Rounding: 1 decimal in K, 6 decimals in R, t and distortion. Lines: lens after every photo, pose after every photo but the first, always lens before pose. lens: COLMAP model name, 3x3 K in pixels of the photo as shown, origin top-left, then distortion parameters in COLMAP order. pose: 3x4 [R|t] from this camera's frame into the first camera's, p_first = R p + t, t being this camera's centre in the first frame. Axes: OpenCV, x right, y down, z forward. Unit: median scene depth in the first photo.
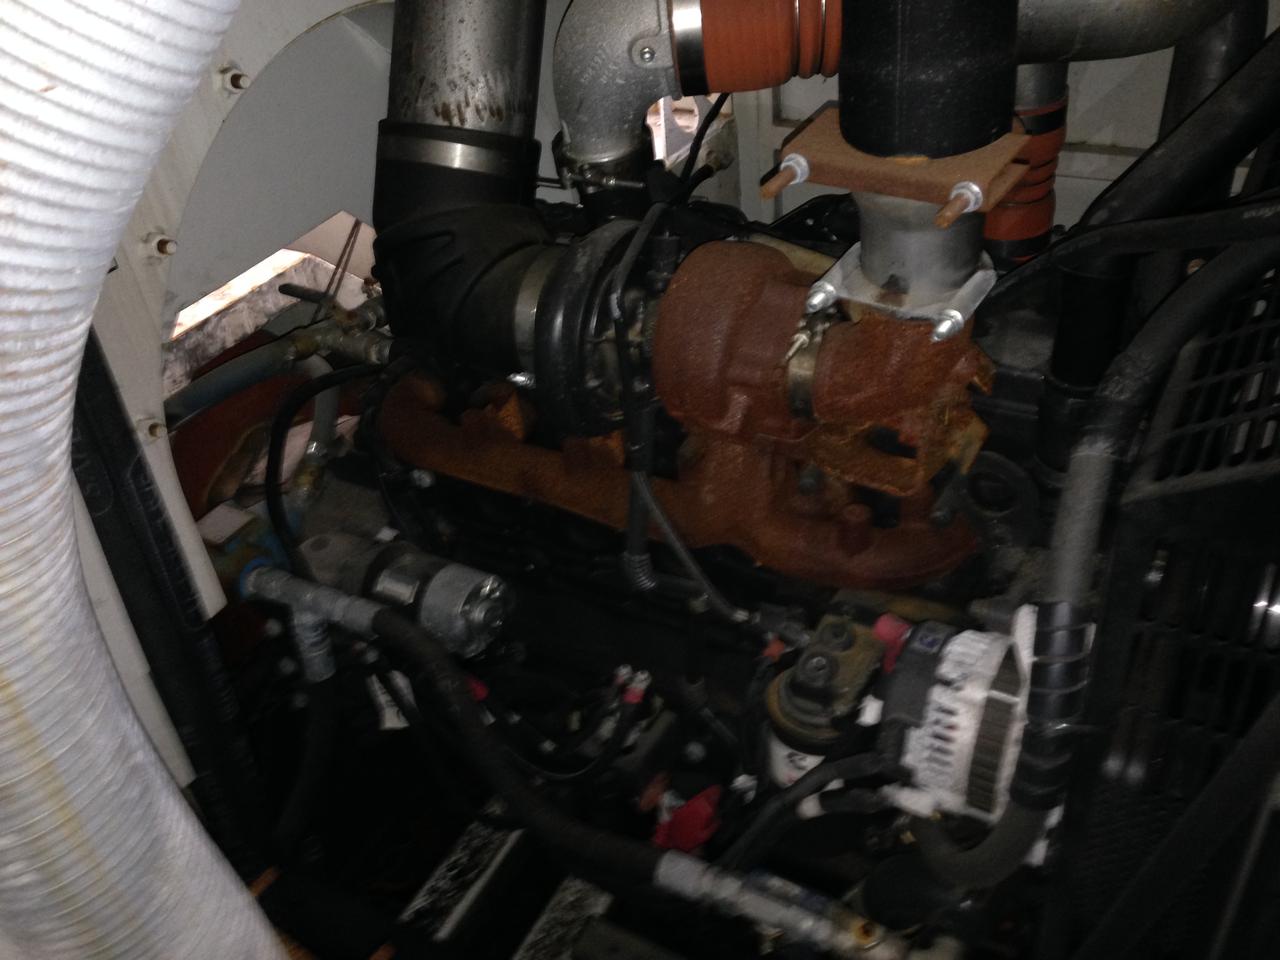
lens RADIAL K [[1137.2, 0, 640.5], [0, 1137.2, 506.4], [0, 0, 1]] dist [0.006684, 0.006797]
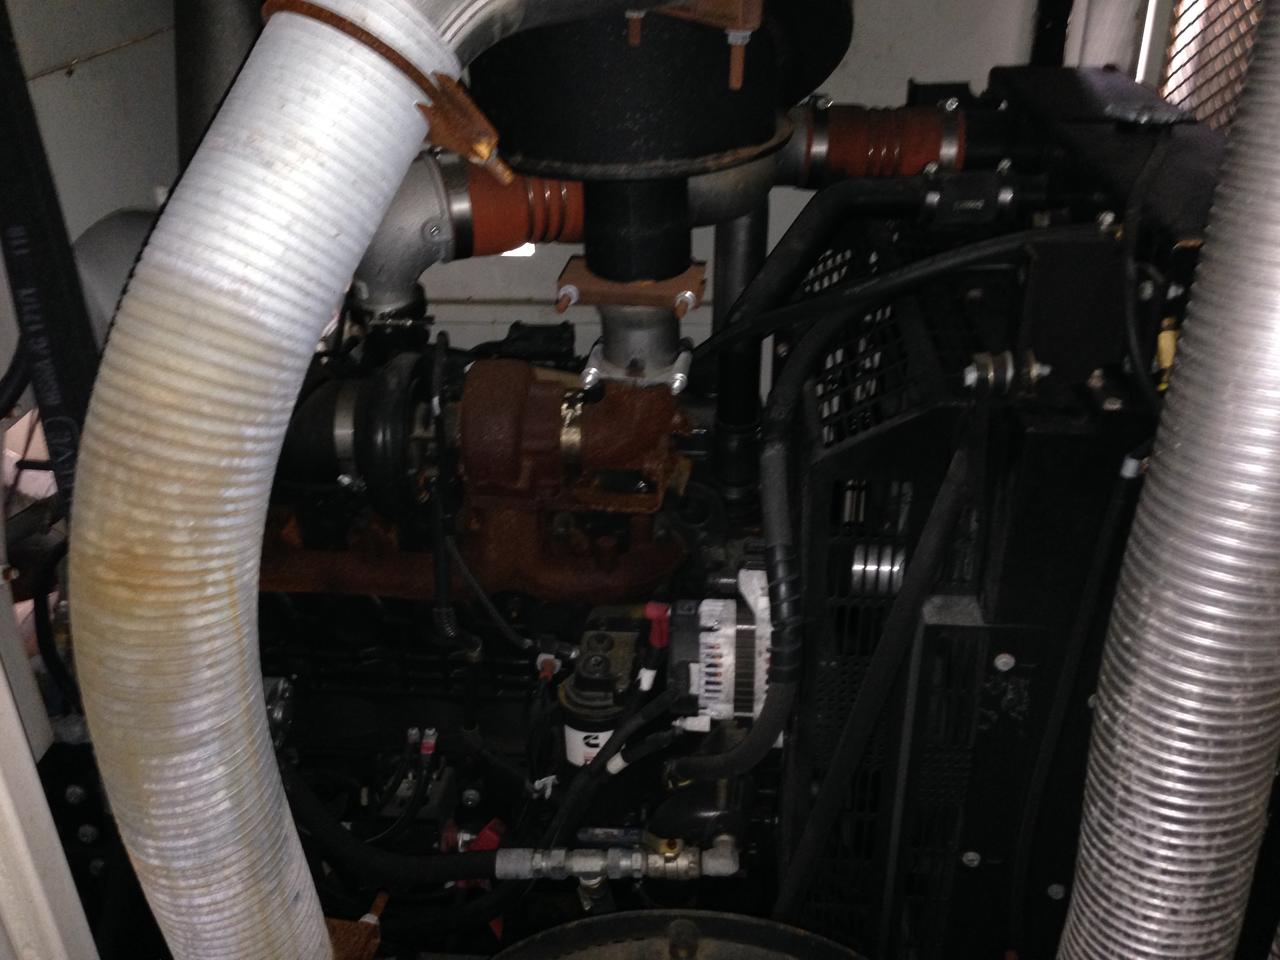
lens RADIAL K [[1137.2, 0, 640.5], [0, 1137.2, 506.4], [0, 0, 1]] dist [0.006684, 0.006797]
pose [[0.897115, -0.132109, 0.421582, -0.402941], [0.202405, 0.971110, -0.126401, 0.168146], [-0.392704, 0.198727, 0.897937, -0.309783]]
